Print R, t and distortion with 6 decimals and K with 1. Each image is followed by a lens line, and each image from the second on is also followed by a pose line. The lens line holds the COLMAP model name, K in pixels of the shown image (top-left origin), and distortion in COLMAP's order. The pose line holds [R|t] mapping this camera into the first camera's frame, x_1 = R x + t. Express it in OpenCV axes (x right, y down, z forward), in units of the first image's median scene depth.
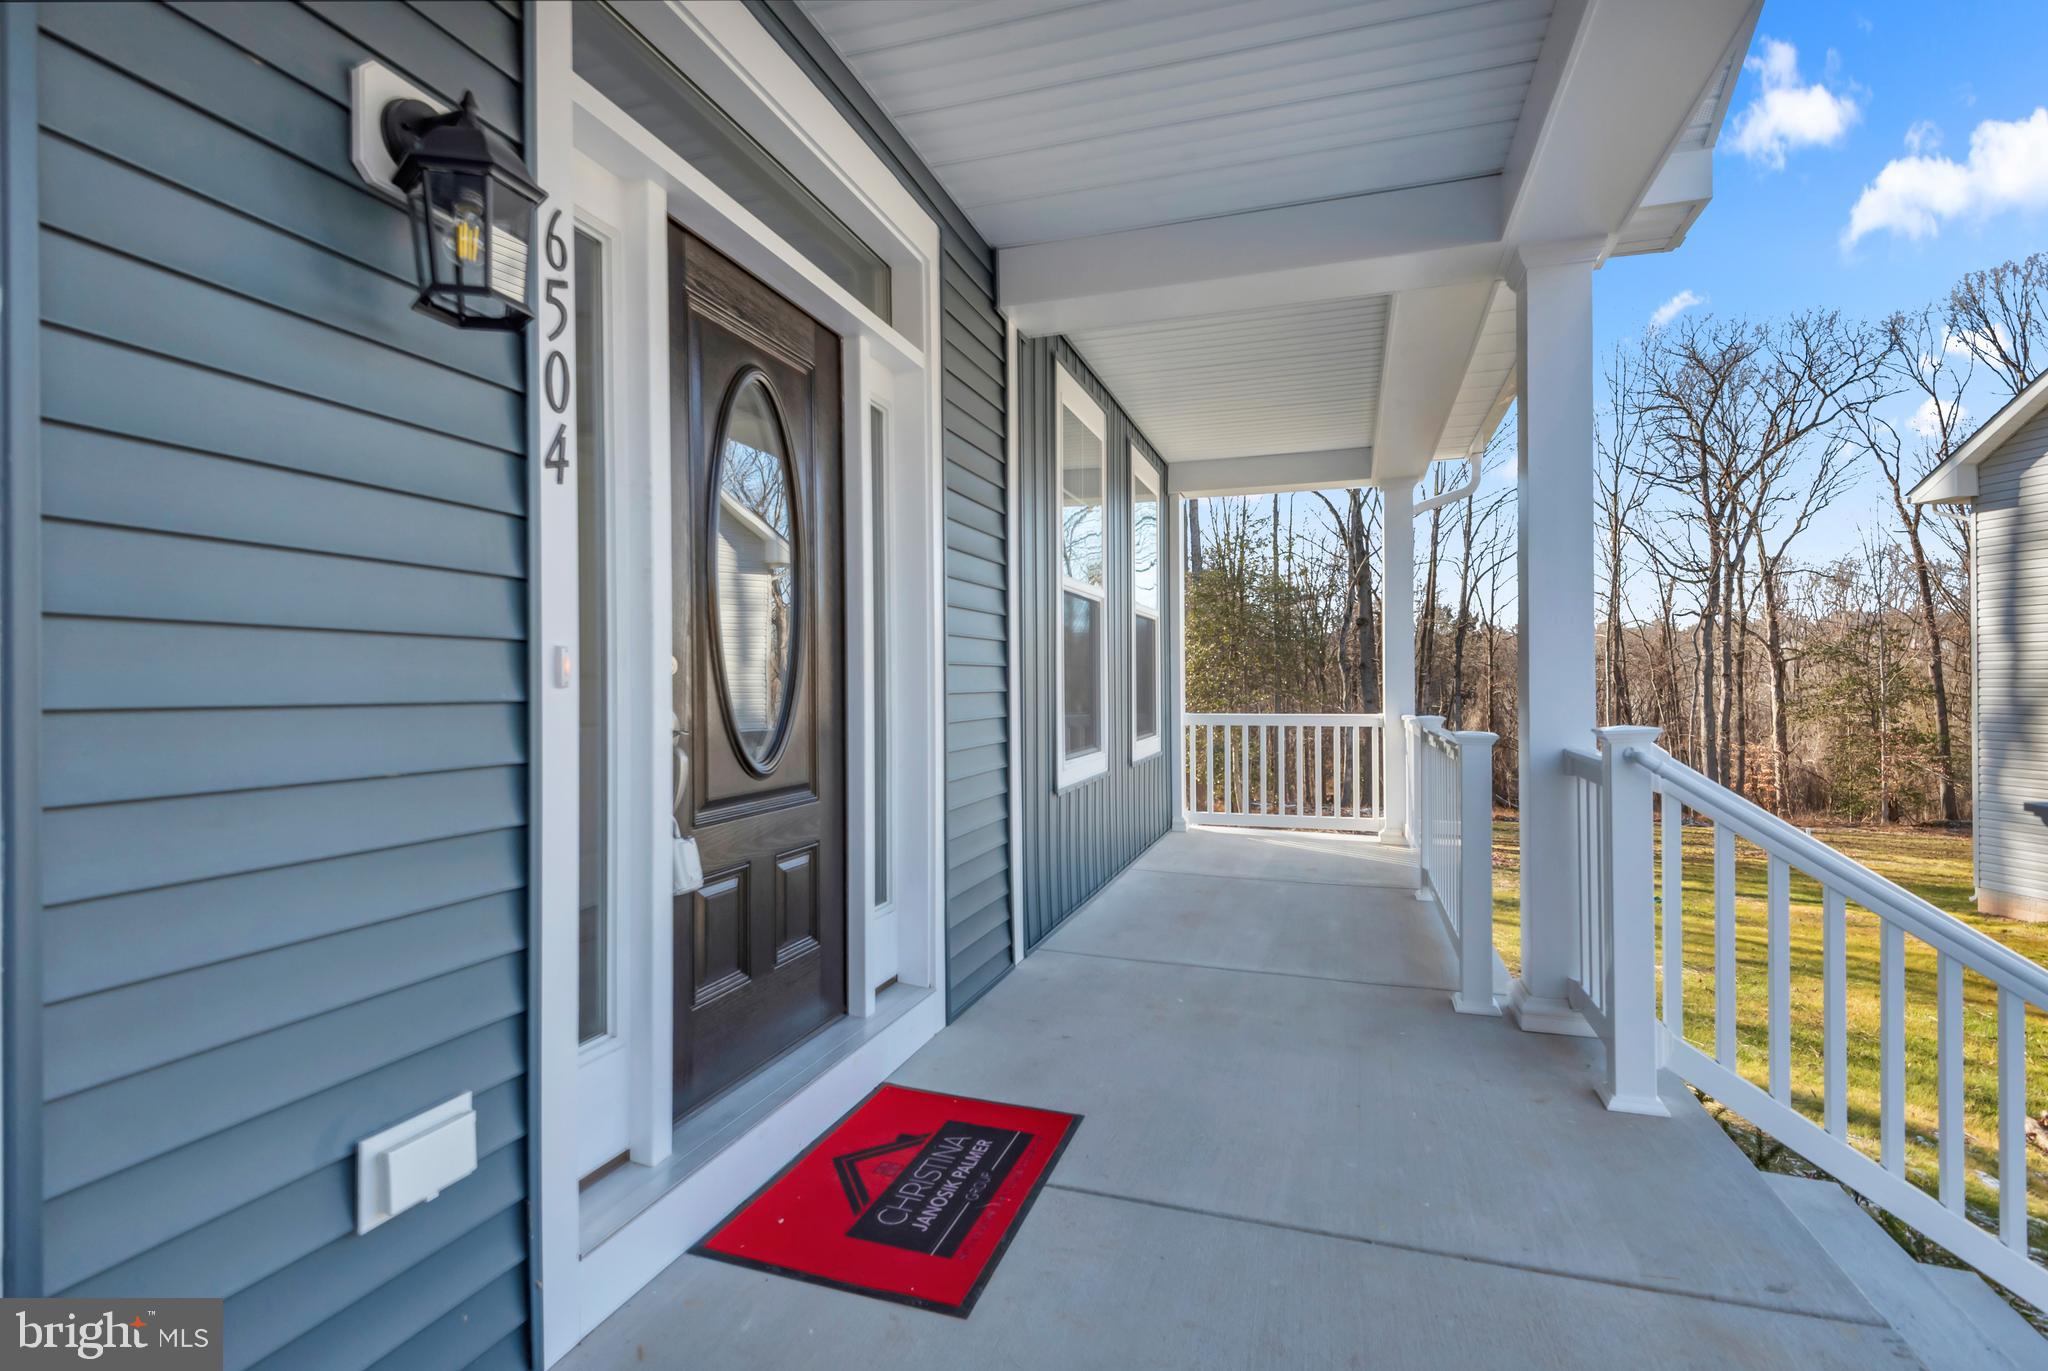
lens RADIAL K [[997.0, 0, 1016.7], [0, 997.0, 690.3], [0, 0, 1]] dist [-0.002616, -0.000062]
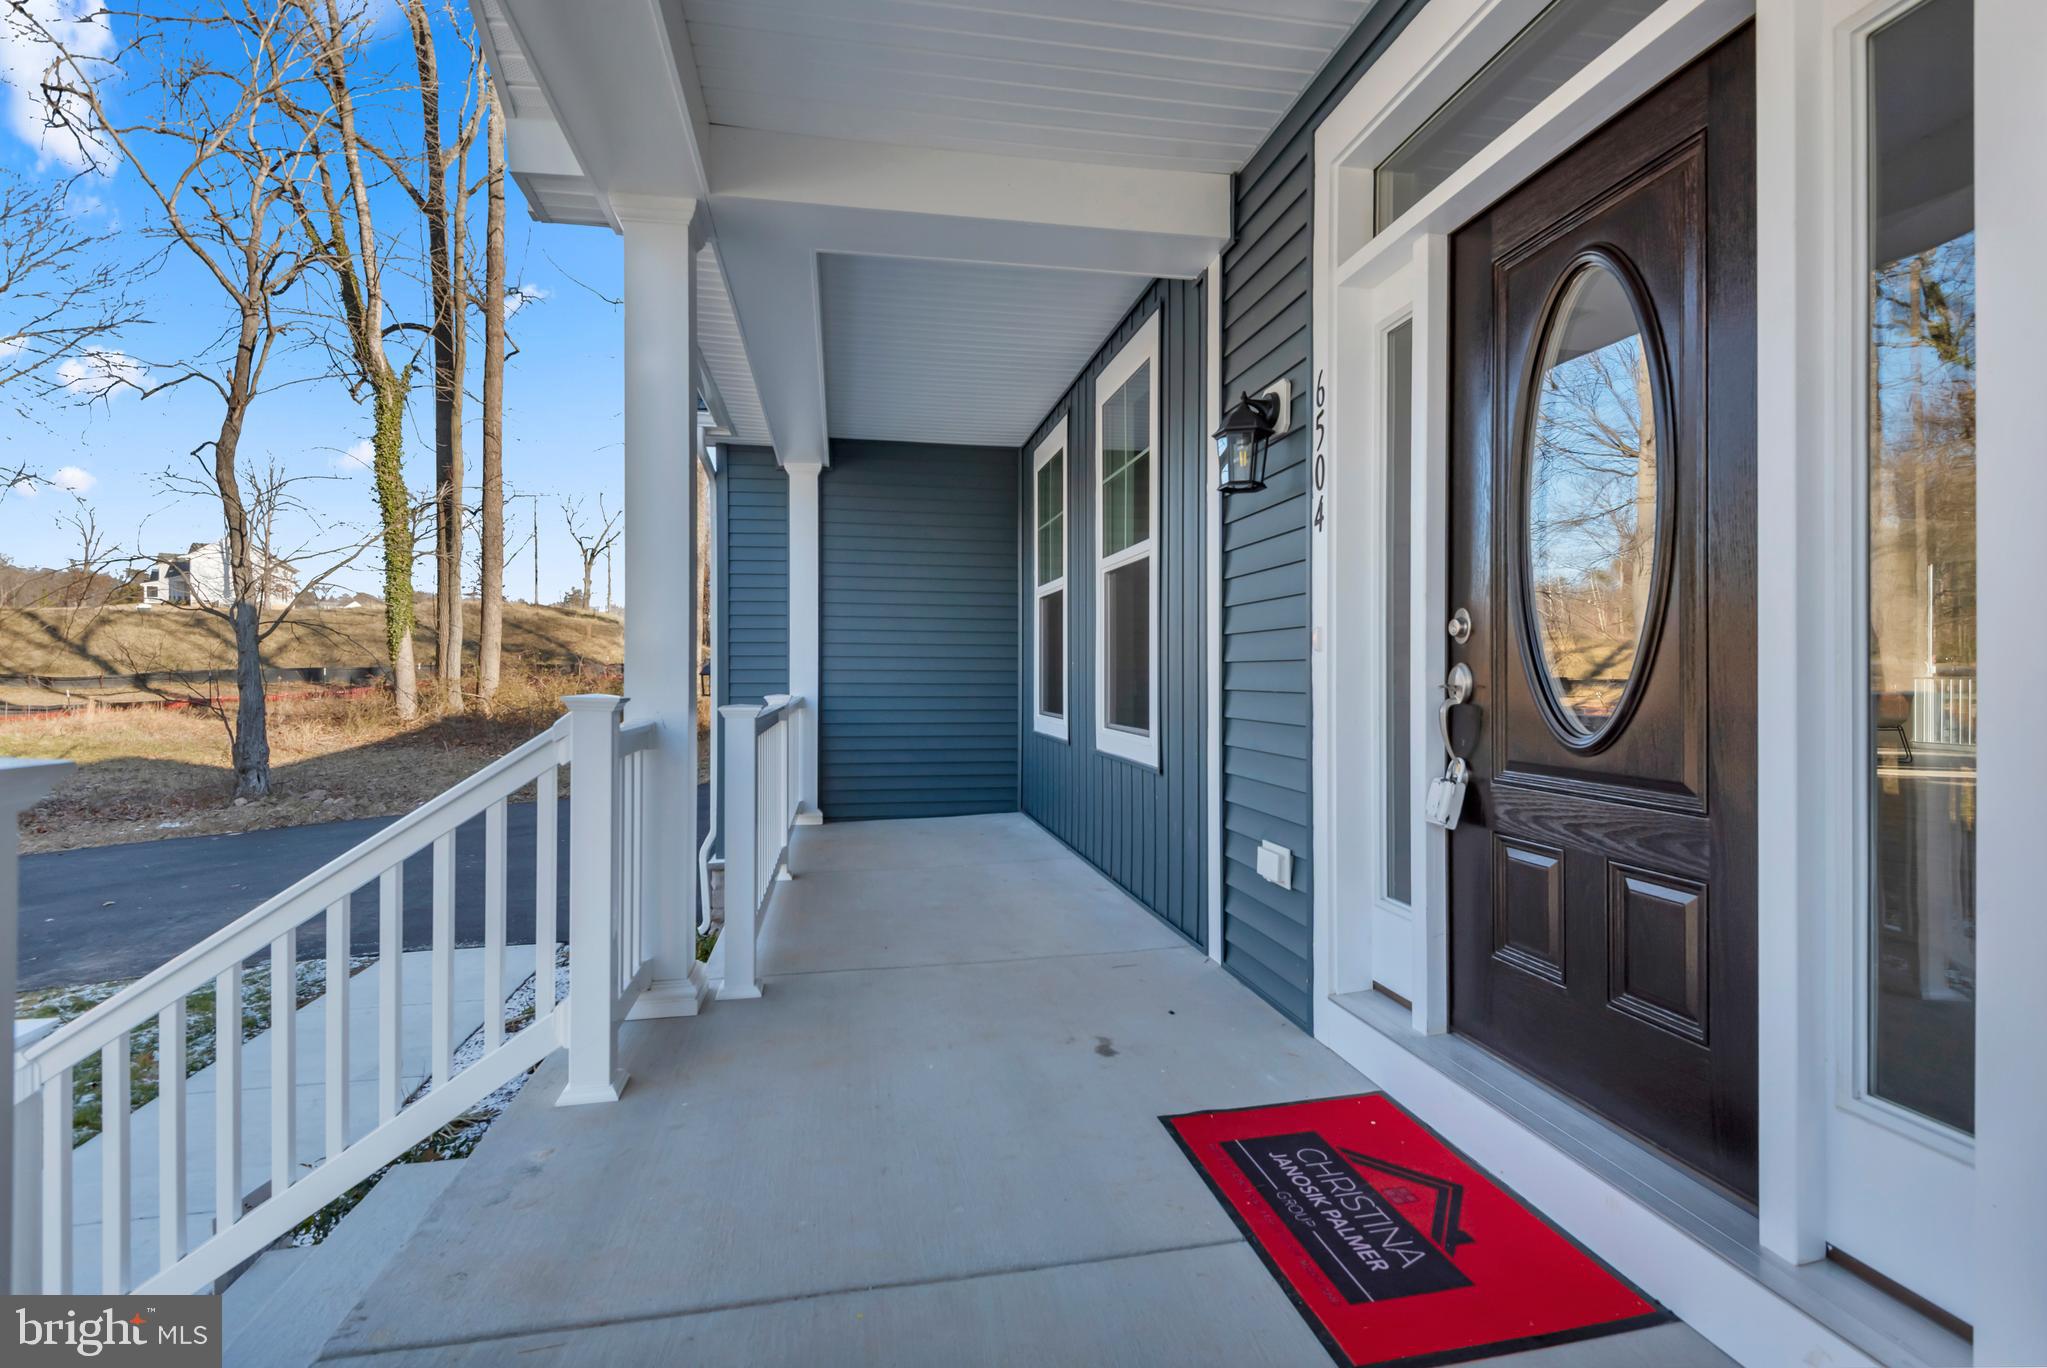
lens RADIAL K [[967.8, 0, 1023.8], [0, 967.8, 670.5], [0, 0, 1]] dist [0.016647, -0.002132]
pose [[-0.879209, 0.007651, -0.476374, 0.570002], [0.009096, 0.999958, -0.000728, 0.016704], [0.476349, -0.004973, -0.879242, 1.609586]]
